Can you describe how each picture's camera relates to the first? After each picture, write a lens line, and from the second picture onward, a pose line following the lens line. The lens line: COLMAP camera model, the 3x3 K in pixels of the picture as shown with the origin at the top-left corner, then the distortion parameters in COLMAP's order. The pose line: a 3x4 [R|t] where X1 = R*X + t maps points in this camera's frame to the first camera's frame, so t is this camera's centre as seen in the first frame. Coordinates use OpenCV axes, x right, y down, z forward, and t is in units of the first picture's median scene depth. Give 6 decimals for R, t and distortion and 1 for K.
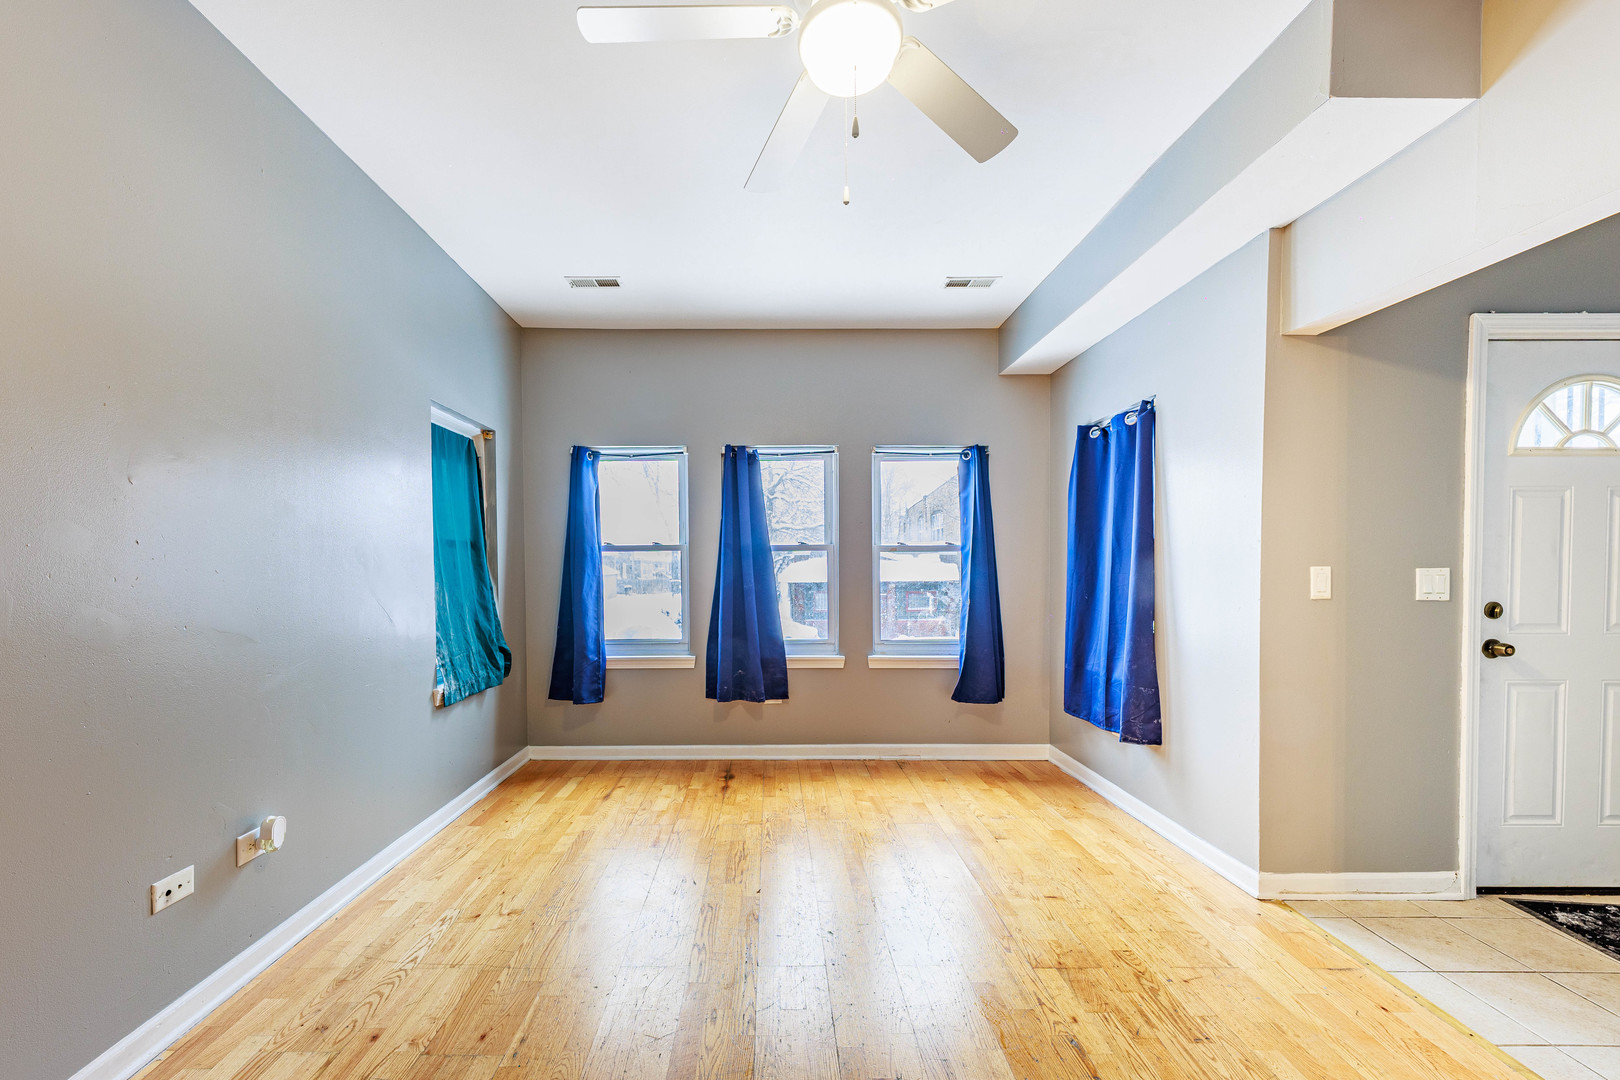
lens RADIAL K [[651.6, 0, 761.0], [0, 651.6, 582.2], [0, 0, 1]] dist [0.007651, -0.000005]
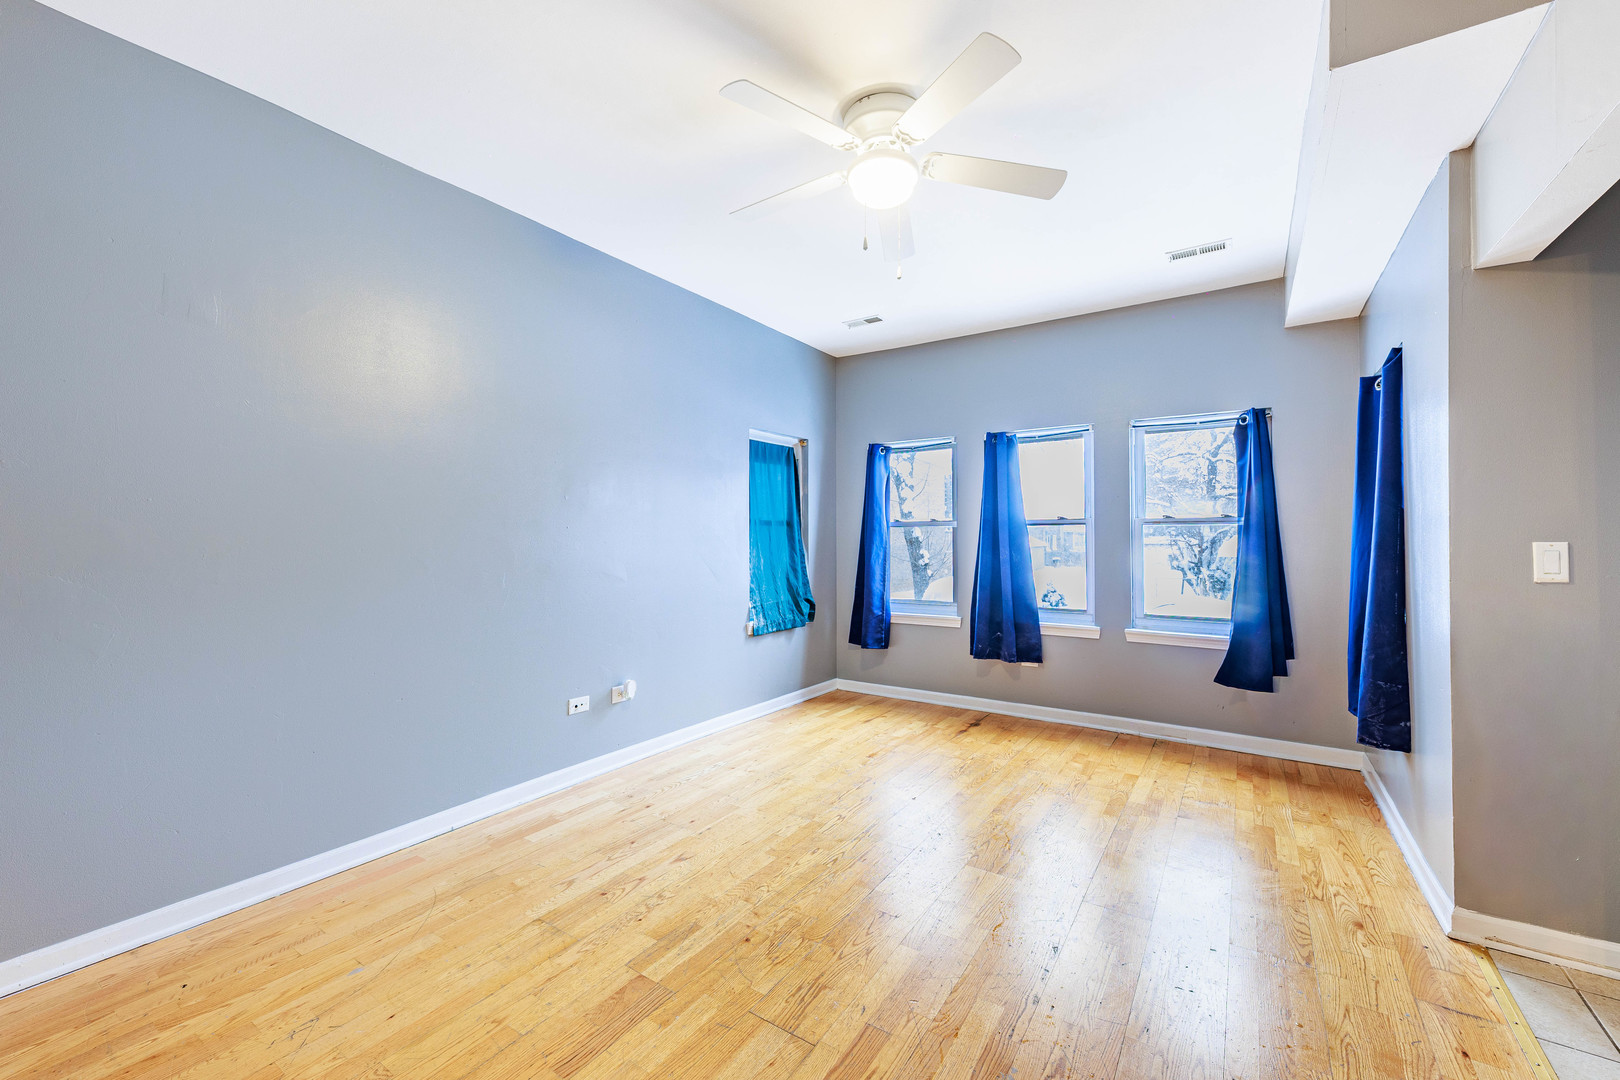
lens RADIAL K [[644.0, 0, 816.2], [0, 644.0, 531.4], [0, 0, 1]] dist [0.014215, -0.005128]
pose [[0.833146, -0.004689, -0.553033, 0.353412], [-0.014230, 0.999451, -0.029911, -0.000296], [0.552870, 0.032790, 0.832622, -0.104342]]
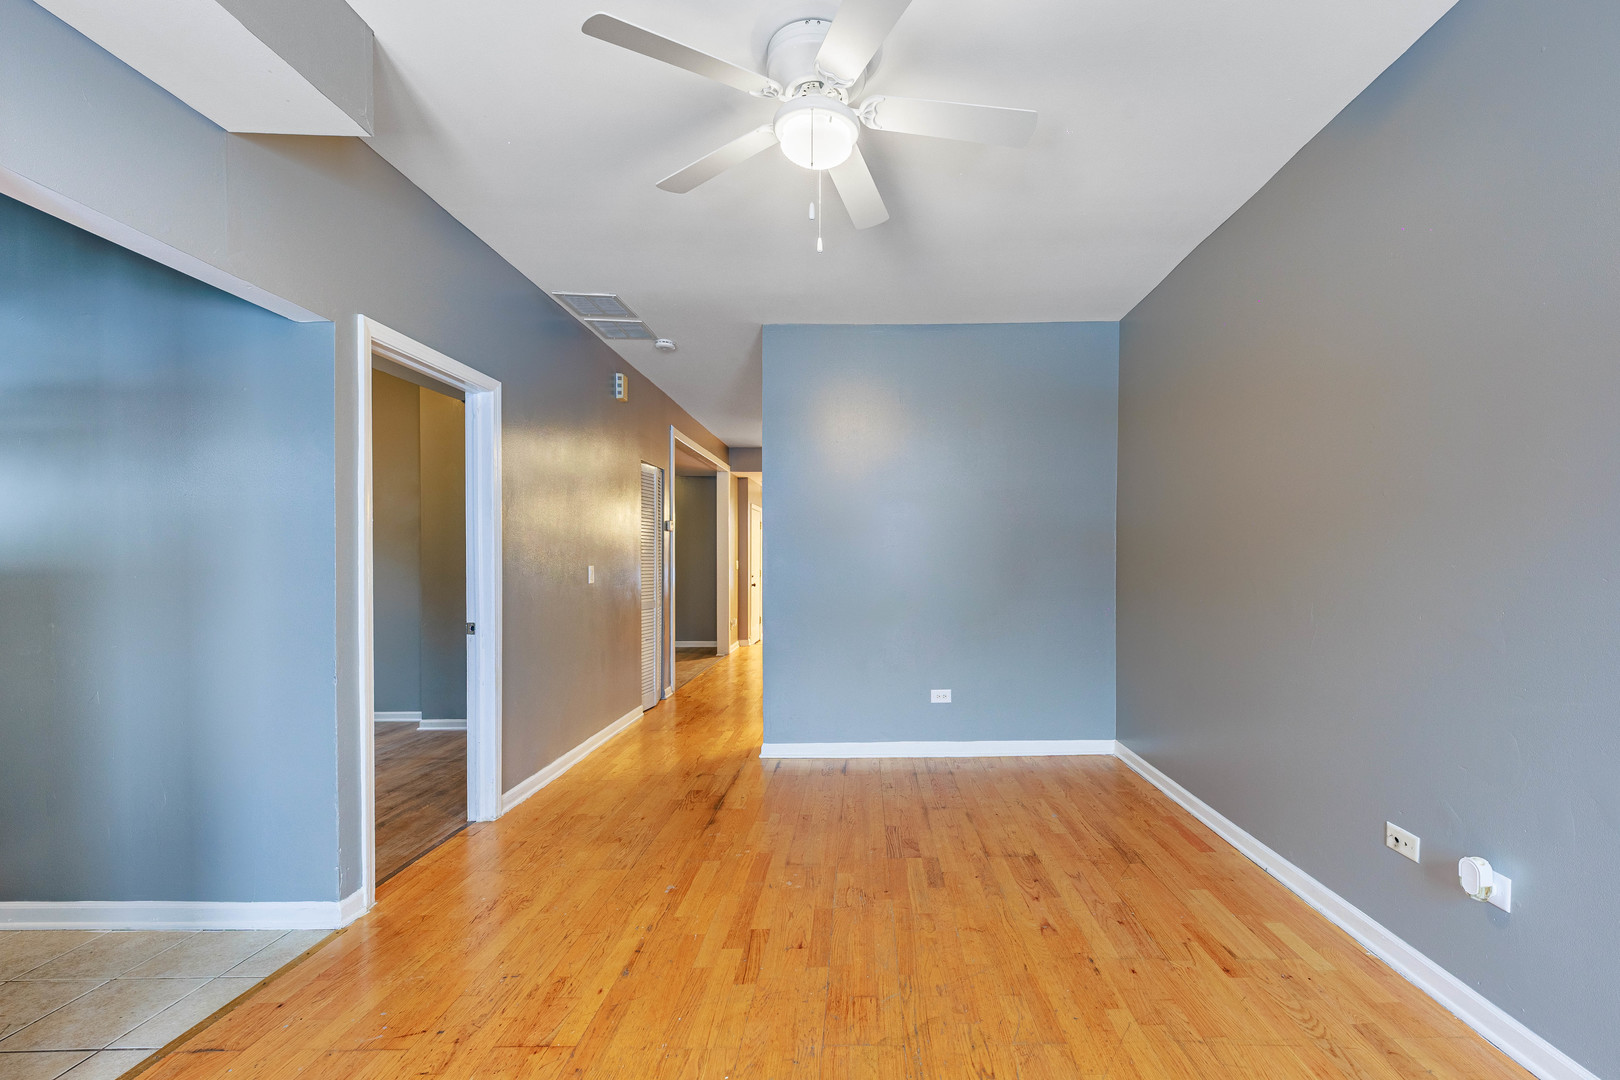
lens RADIAL K [[655.3, 0, 814.0], [0, 655.3, 548.2], [0, 0, 1]] dist [0.009386, -0.004588]
pose [[-0.999637, 0.003863, 0.026674, 0.050358], [0.004593, 0.999615, 0.027363, -0.040474], [-0.026558, 0.027475, -0.999270, 1.018228]]
